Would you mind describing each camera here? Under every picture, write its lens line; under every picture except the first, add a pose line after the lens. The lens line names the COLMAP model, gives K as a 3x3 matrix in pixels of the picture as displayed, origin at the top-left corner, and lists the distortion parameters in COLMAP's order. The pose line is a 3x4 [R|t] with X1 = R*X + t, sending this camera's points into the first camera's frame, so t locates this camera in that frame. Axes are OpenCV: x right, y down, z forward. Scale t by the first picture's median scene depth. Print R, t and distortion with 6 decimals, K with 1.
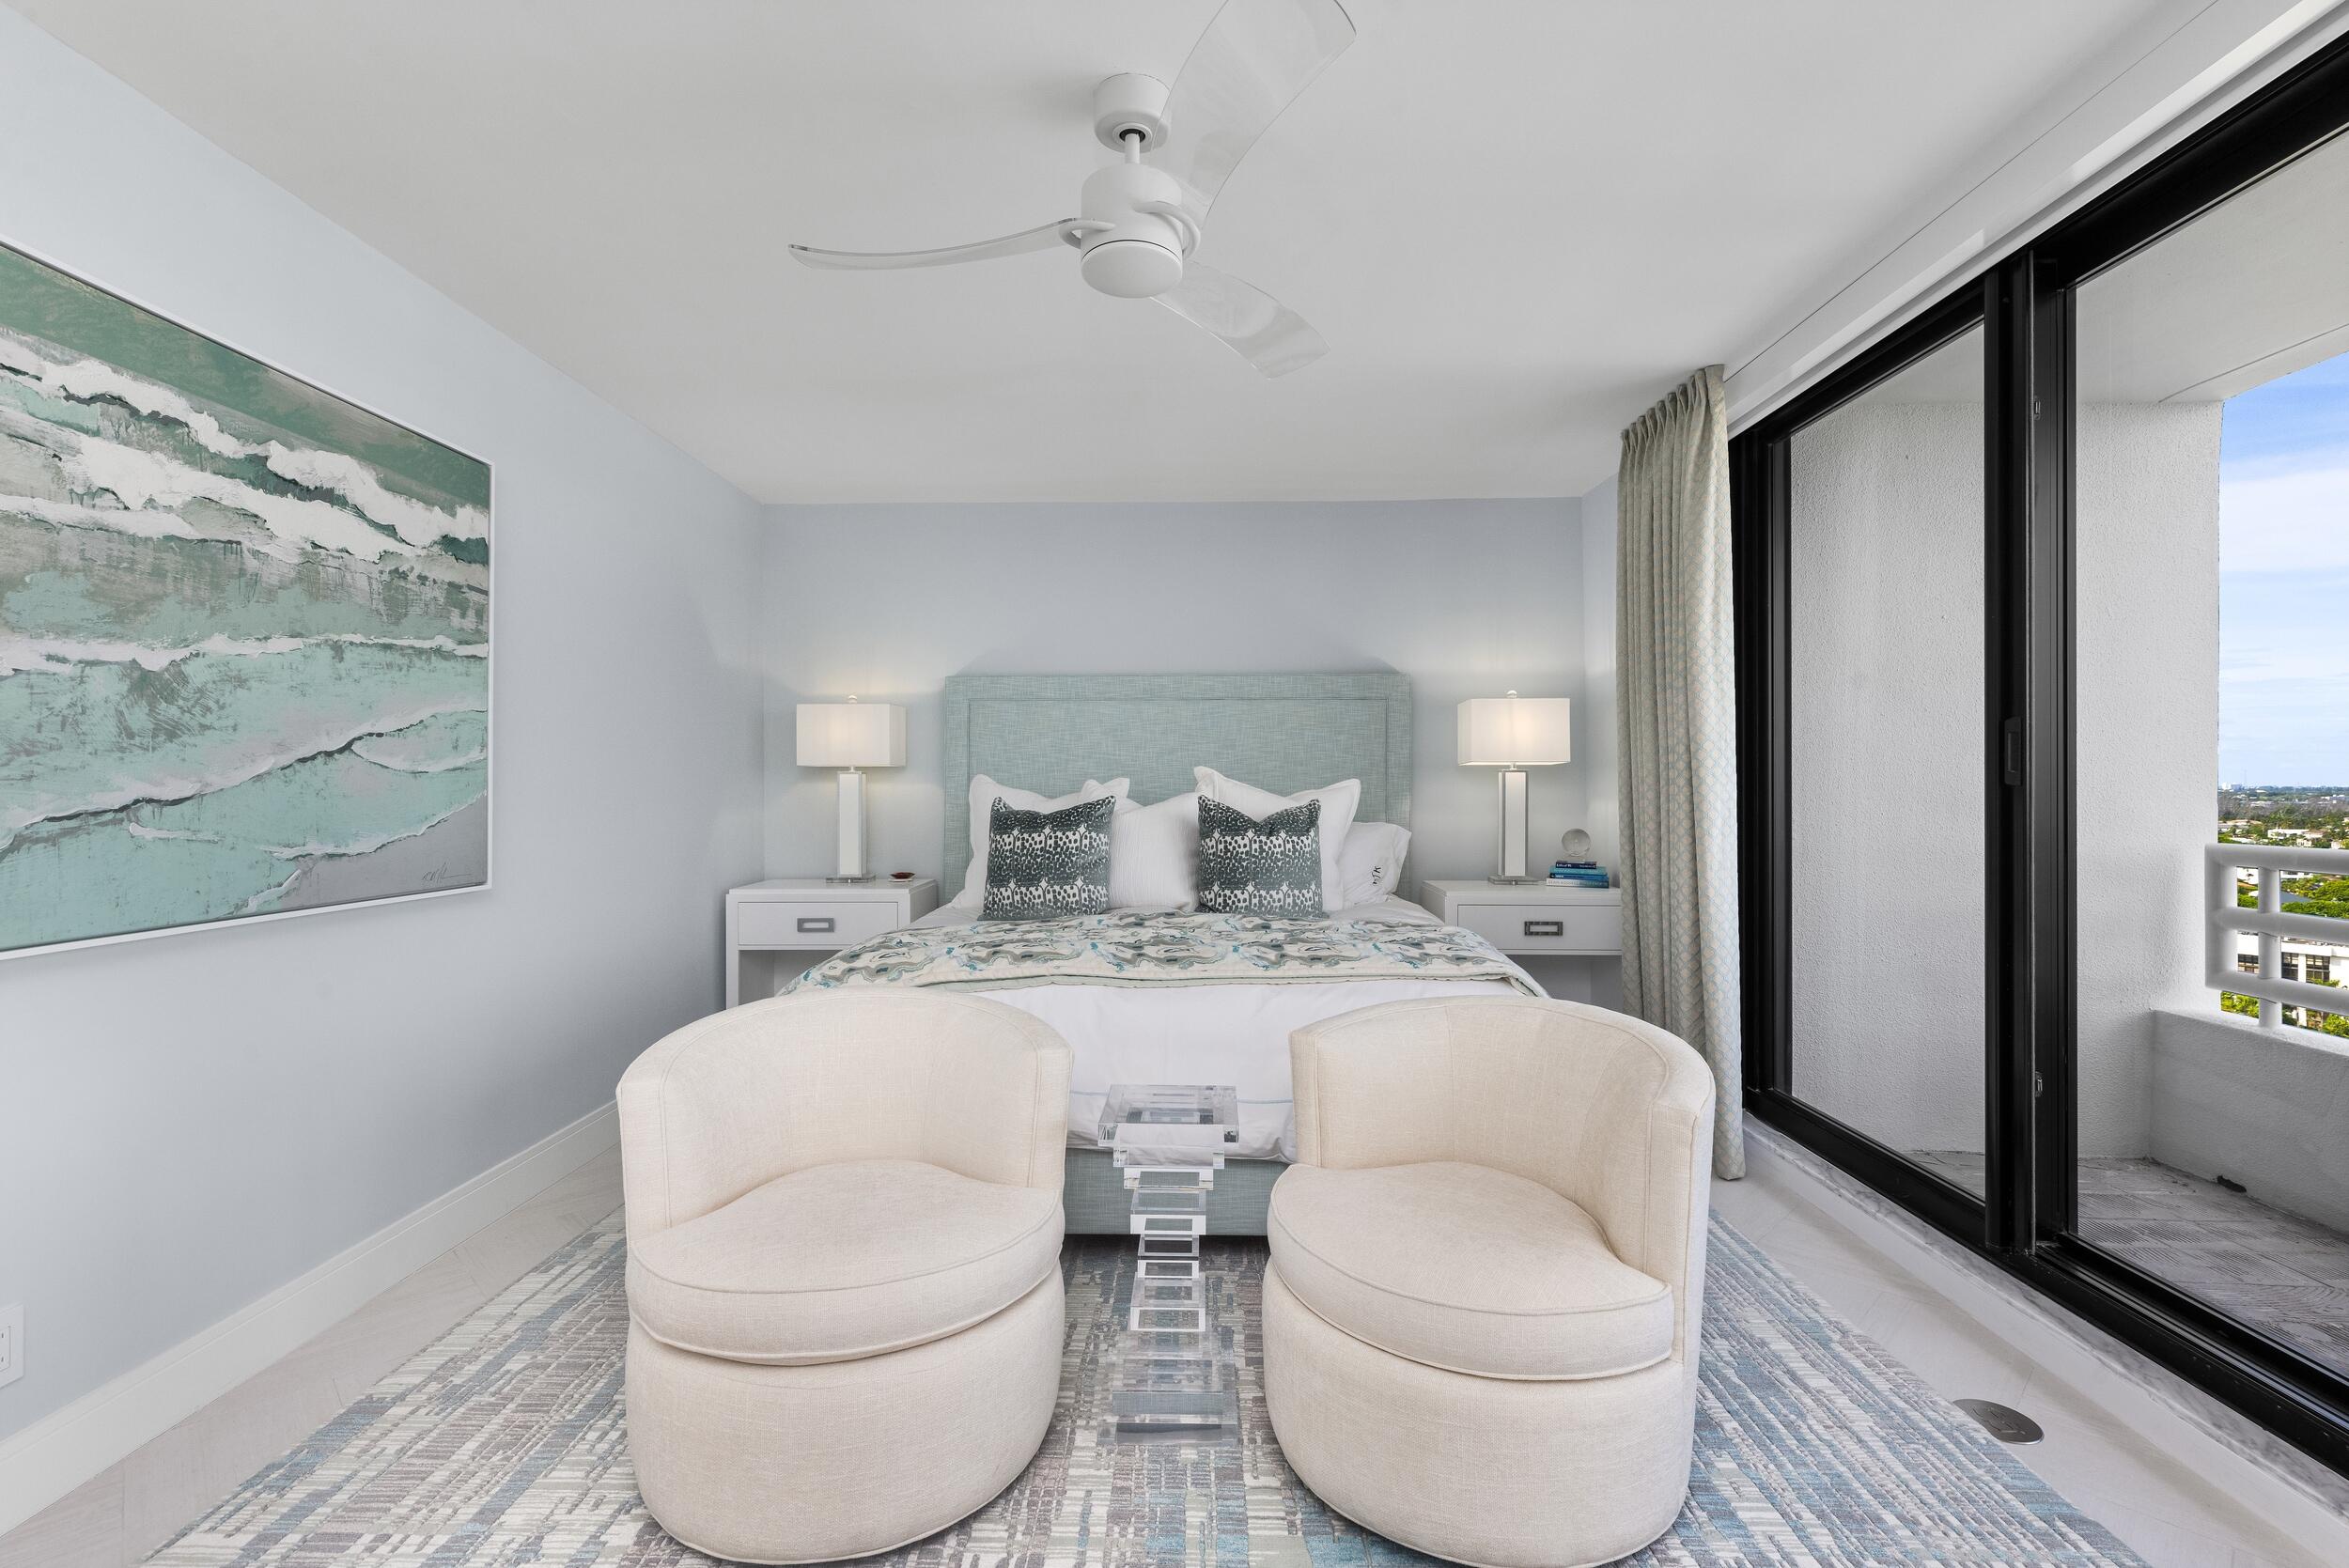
lens RADIAL K [[1086.2, 0, 1173.5], [0, 1086.2, 768.6], [0, 0, 1]] dist [0.006178, -0.000946]
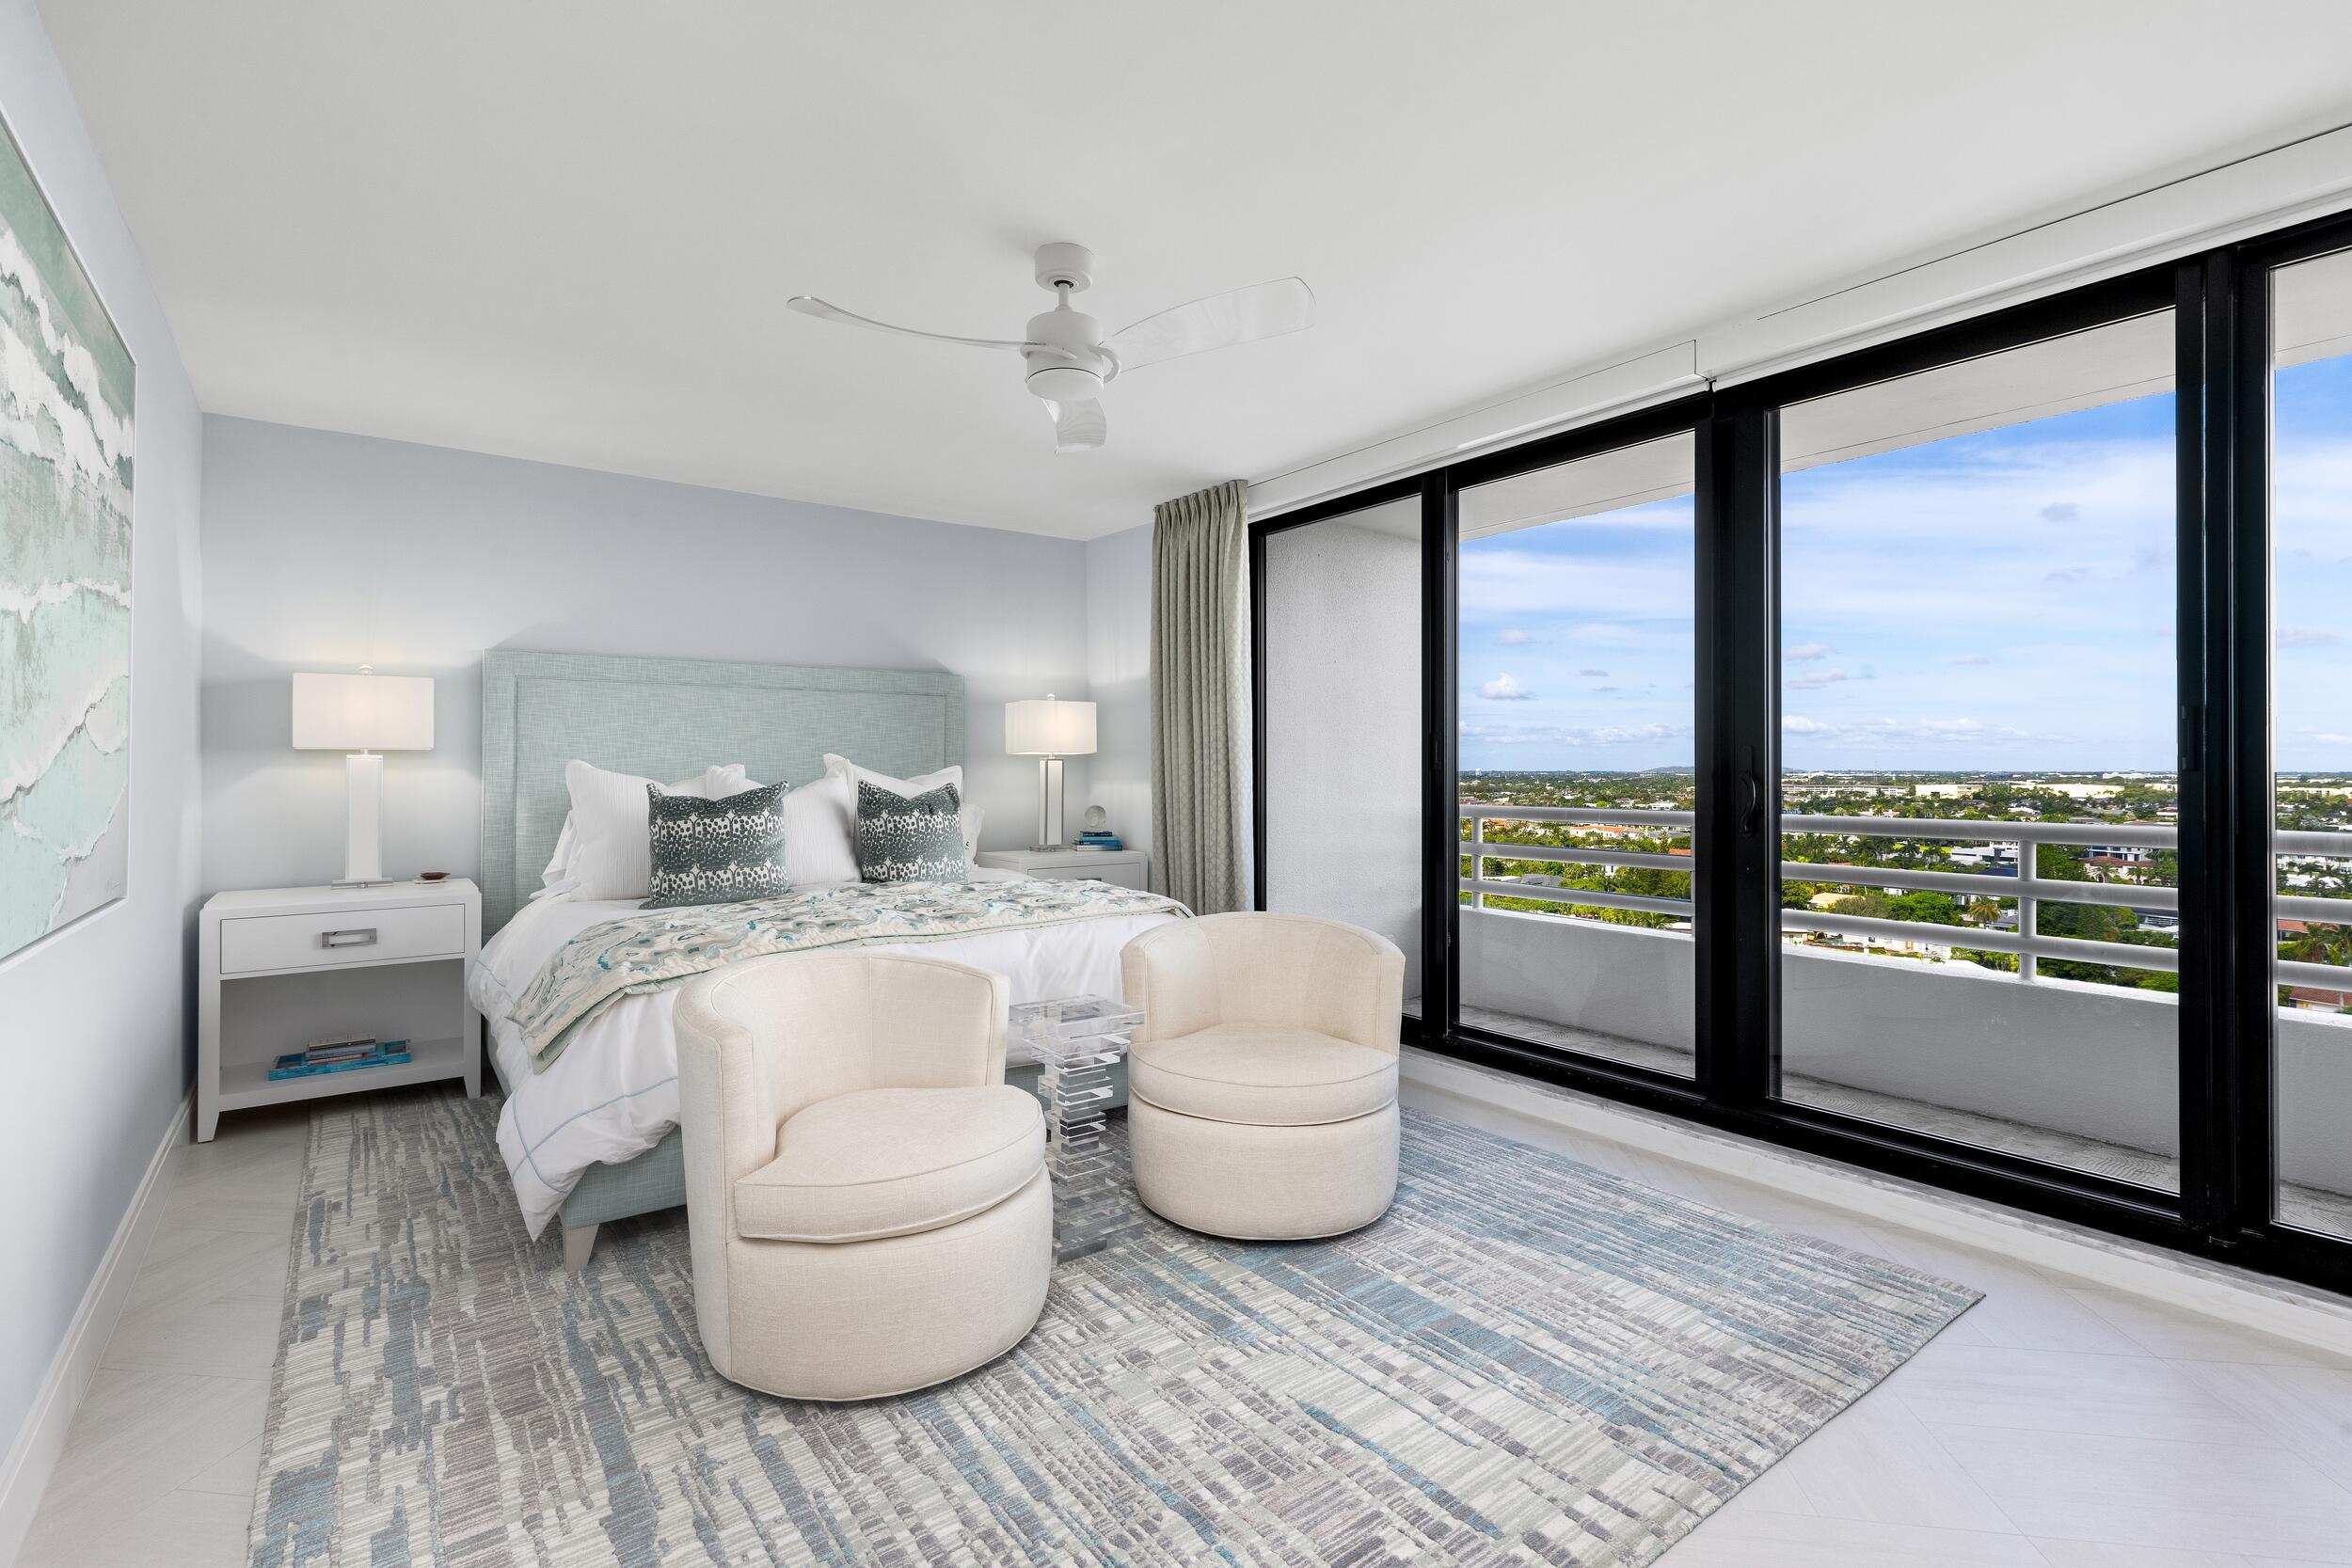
lens RADIAL K [[1087.6, 0, 1202.0], [0, 1087.6, 748.4], [0, 0, 1]] dist [0.006178, -0.000946]
pose [[0.777342, 0.012997, 0.628944, -0.379582], [-0.007723, 0.999908, -0.011118, 0.002093], [-0.629031, 0.003785, 0.777371, -0.071459]]
